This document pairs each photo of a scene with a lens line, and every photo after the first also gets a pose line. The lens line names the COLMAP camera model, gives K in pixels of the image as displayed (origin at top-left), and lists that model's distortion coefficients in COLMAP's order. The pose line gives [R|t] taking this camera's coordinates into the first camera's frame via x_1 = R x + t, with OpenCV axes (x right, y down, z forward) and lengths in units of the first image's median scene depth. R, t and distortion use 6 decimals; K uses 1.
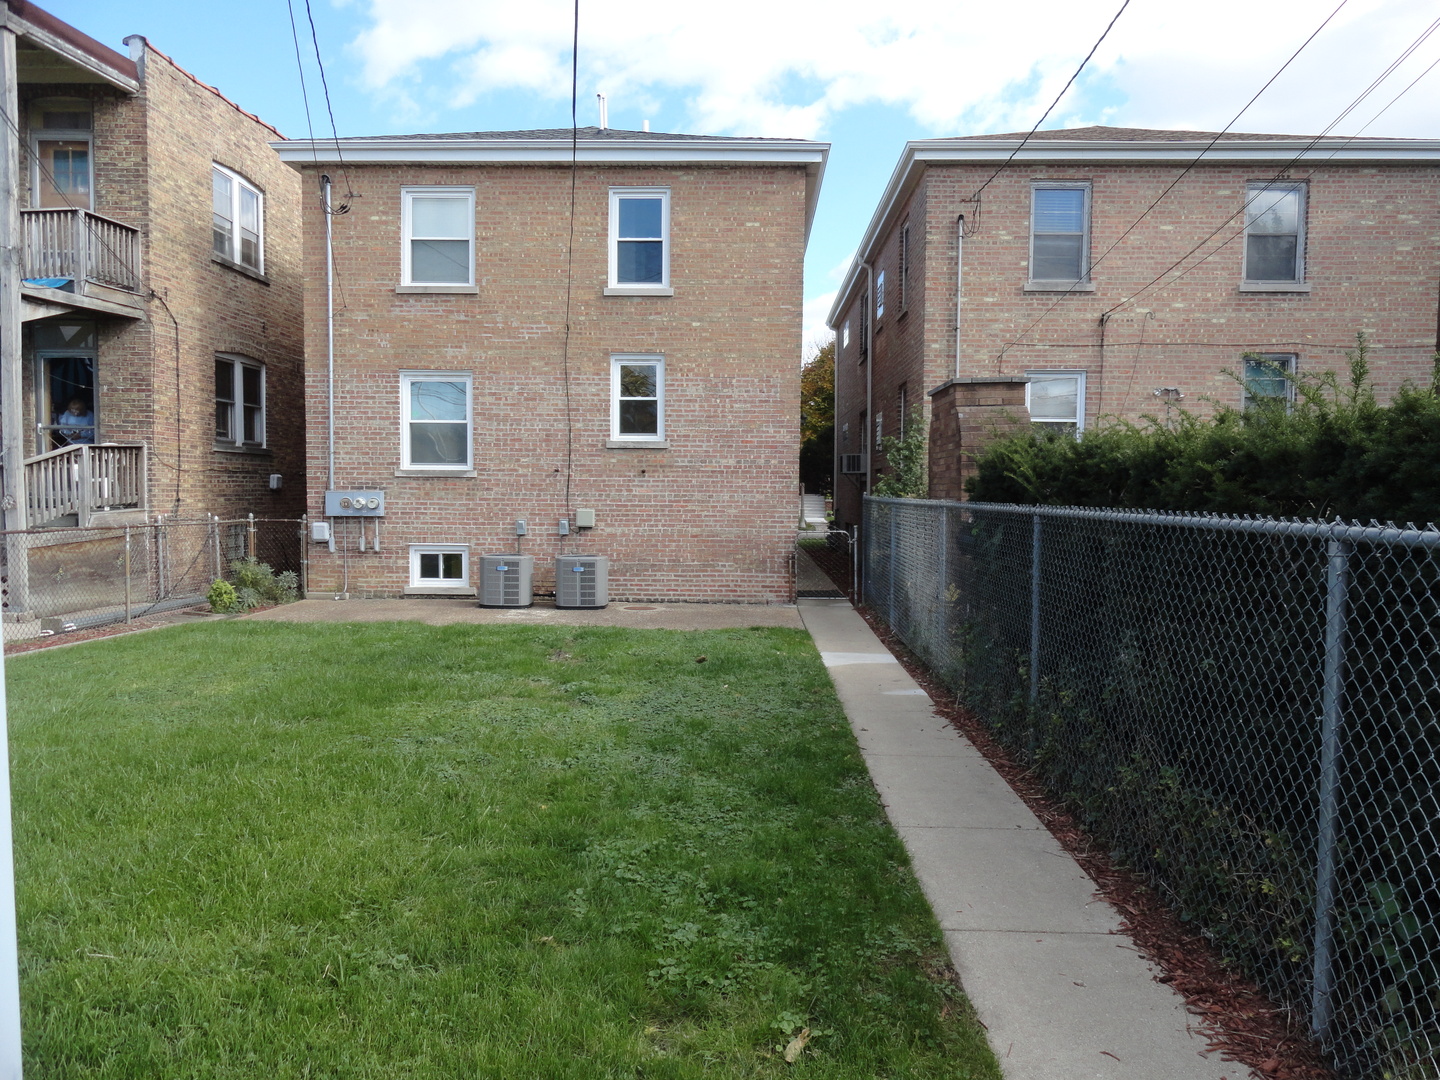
lens RADIAL K [[984.3, 0, 728.0], [0, 984.3, 535.4], [0, 0, 1]] dist [-0.010066, -0.001081]
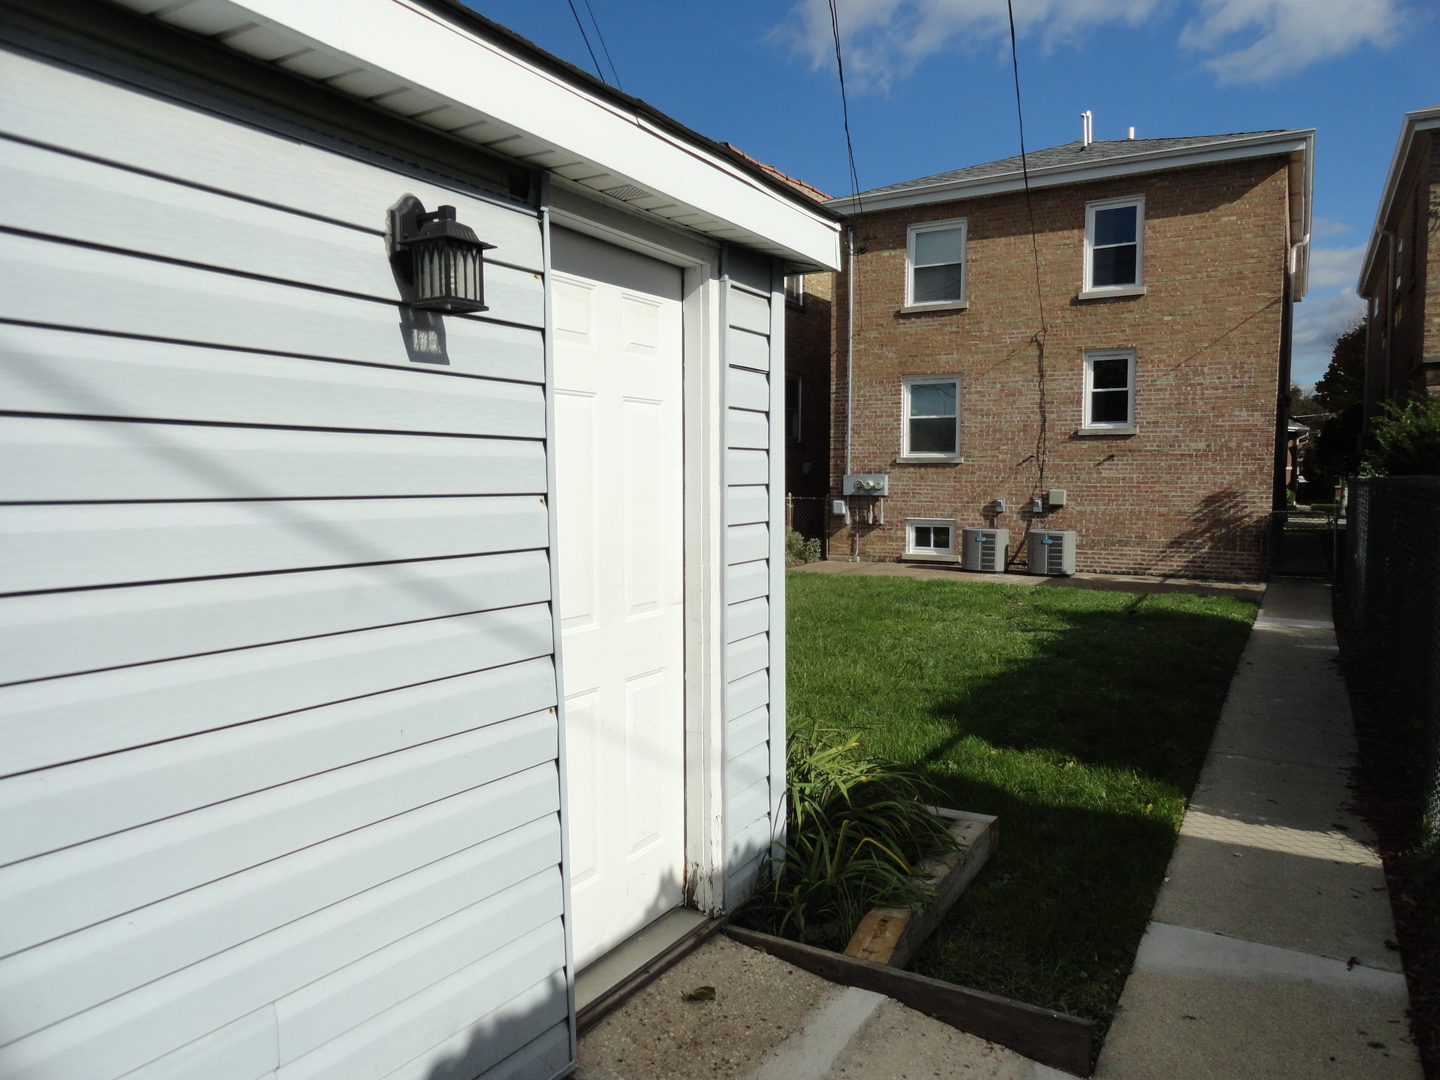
lens RADIAL K [[992.6, 0, 720.0], [0, 992.6, 540.0], [0, 0, 1]] dist [0.038963, 0.000730]
pose [[0.870706, 0.027493, -0.491035, 0.084611], [-0.019703, 0.999585, 0.021030, 0.014932], [0.491409, -0.008636, 0.870886, -0.198467]]
